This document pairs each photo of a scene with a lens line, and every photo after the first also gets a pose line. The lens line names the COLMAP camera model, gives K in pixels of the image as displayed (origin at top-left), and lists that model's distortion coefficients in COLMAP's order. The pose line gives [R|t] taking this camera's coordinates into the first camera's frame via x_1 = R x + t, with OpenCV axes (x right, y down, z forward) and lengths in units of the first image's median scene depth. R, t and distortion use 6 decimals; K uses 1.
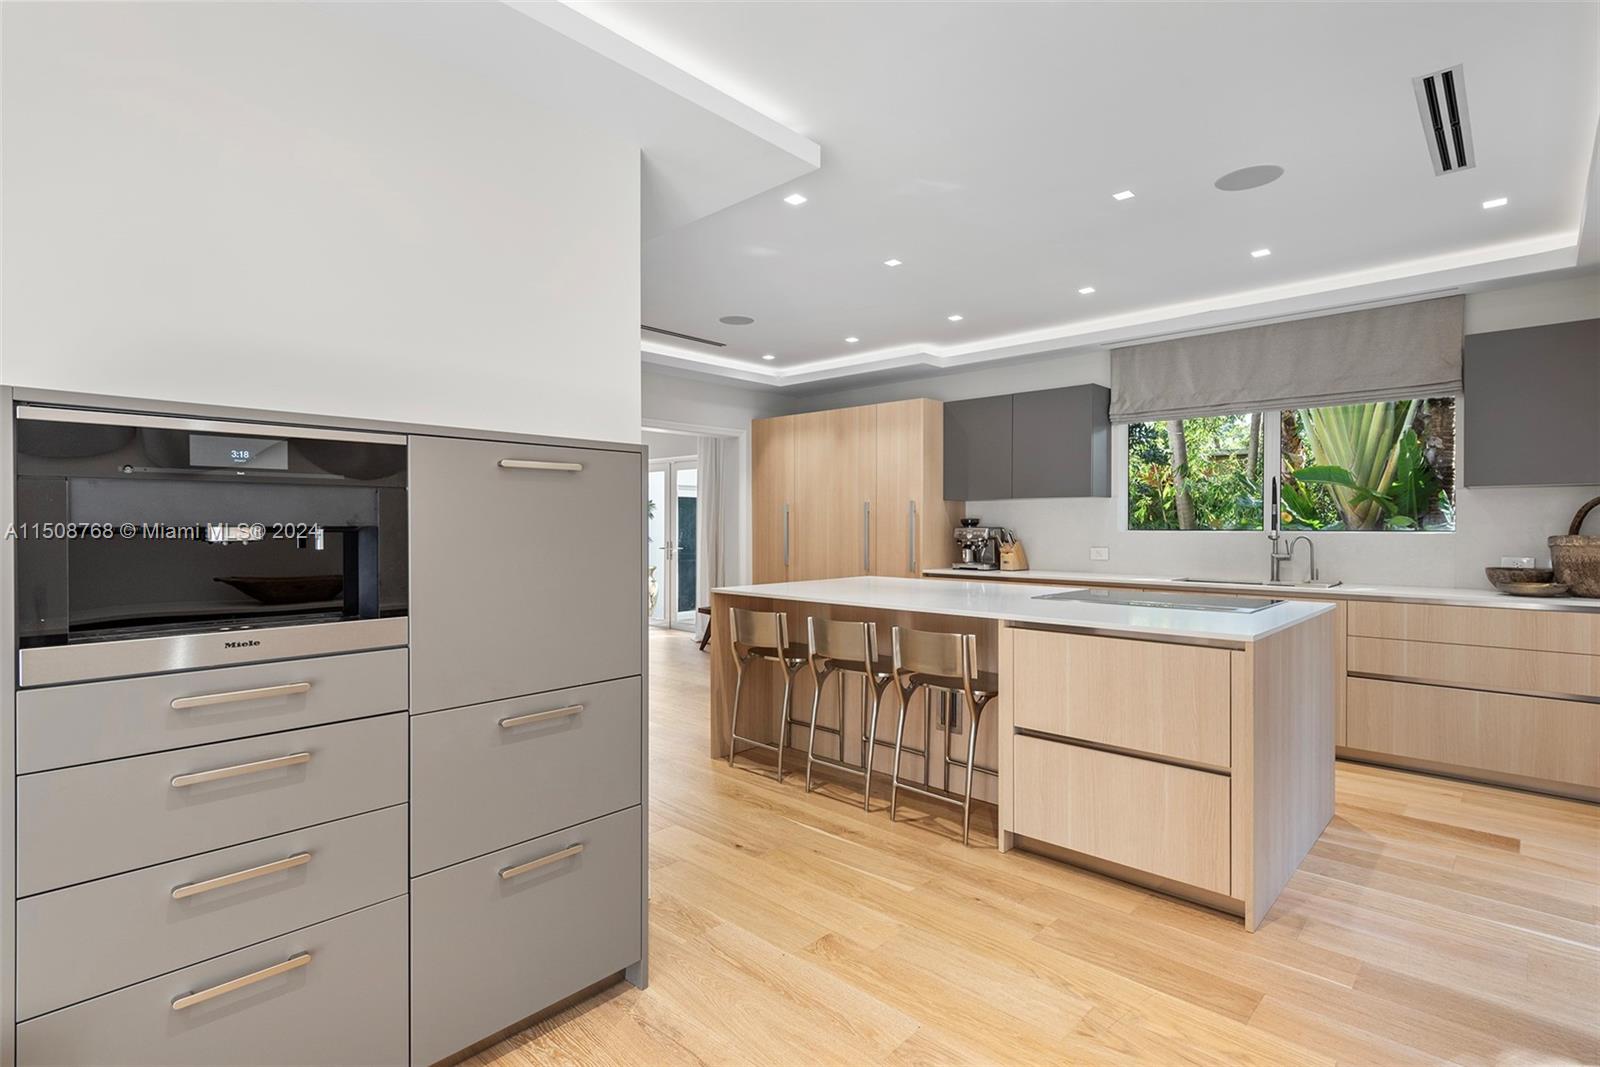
lens RADIAL K [[779.8, 0, 795.6], [0, 779.8, 522.9], [0, 0, 1]] dist [0.002383, 0.000036]
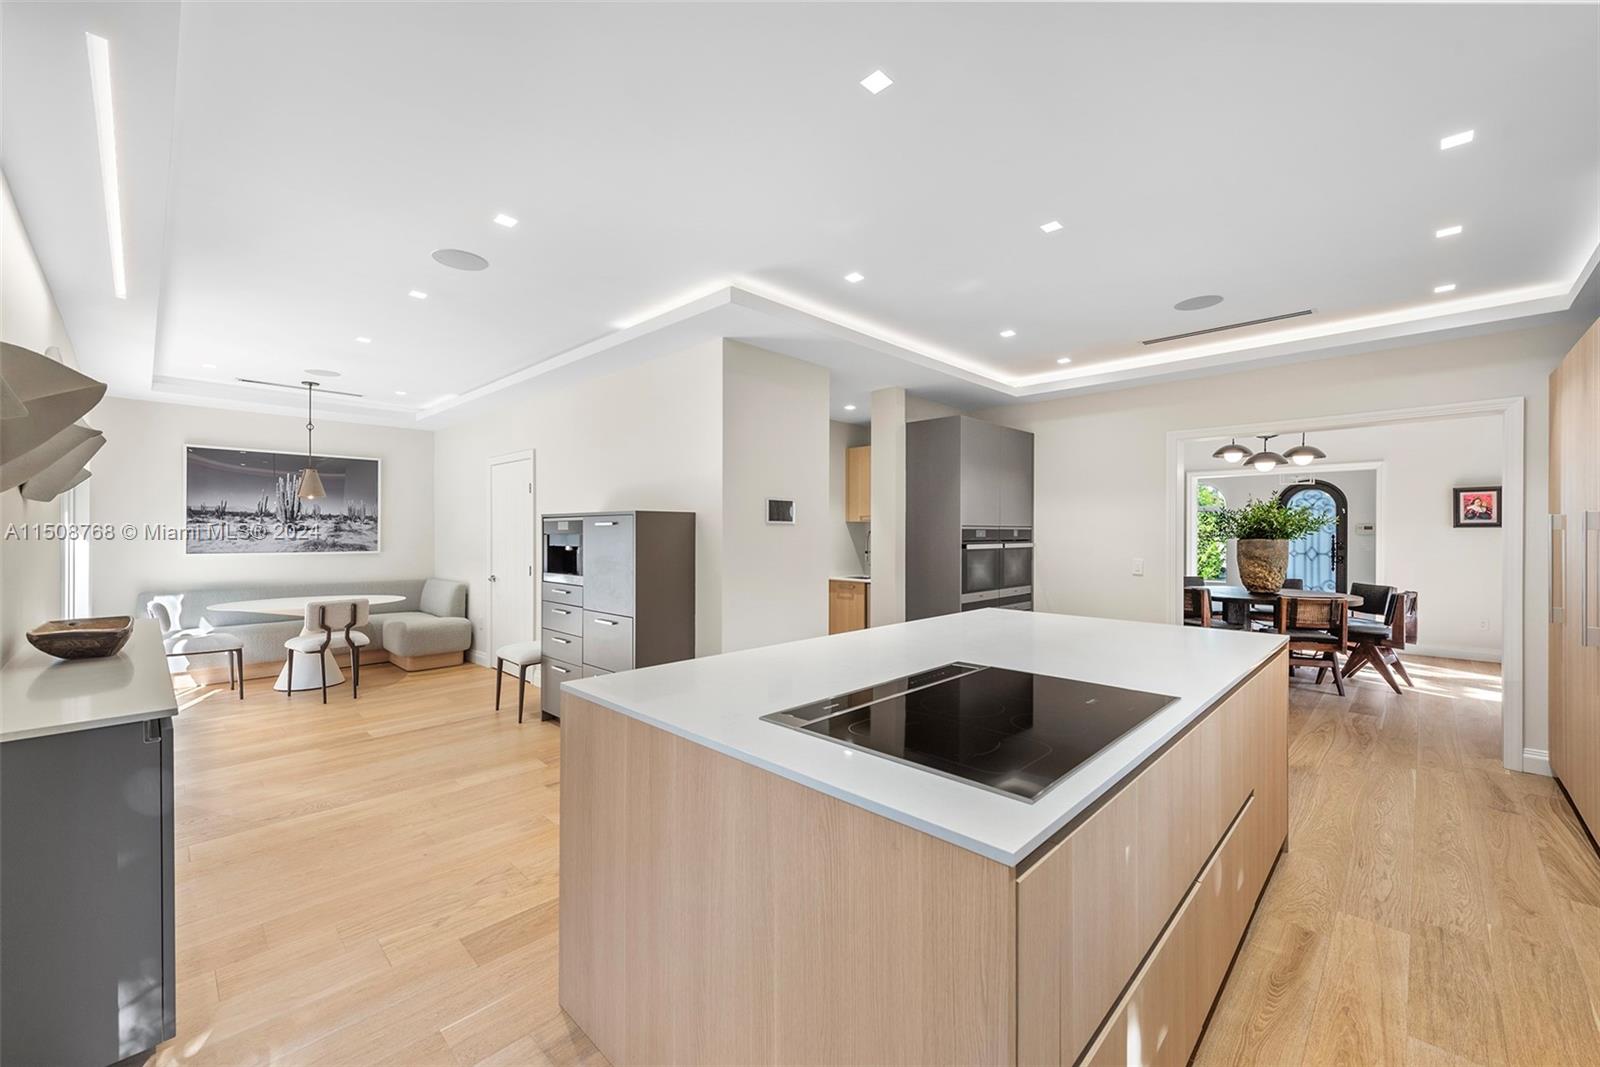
lens RADIAL K [[628.6, 0, 797.9], [0, 628.6, 537.1], [0, 0, 1]] dist [0.002274, -0.001774]
pose [[-0.009062, -0.003390, -0.999953, 1.567379], [0.000624, 0.999994, -0.003396, -0.019458], [0.999959, -0.000655, -0.009059, 1.523801]]
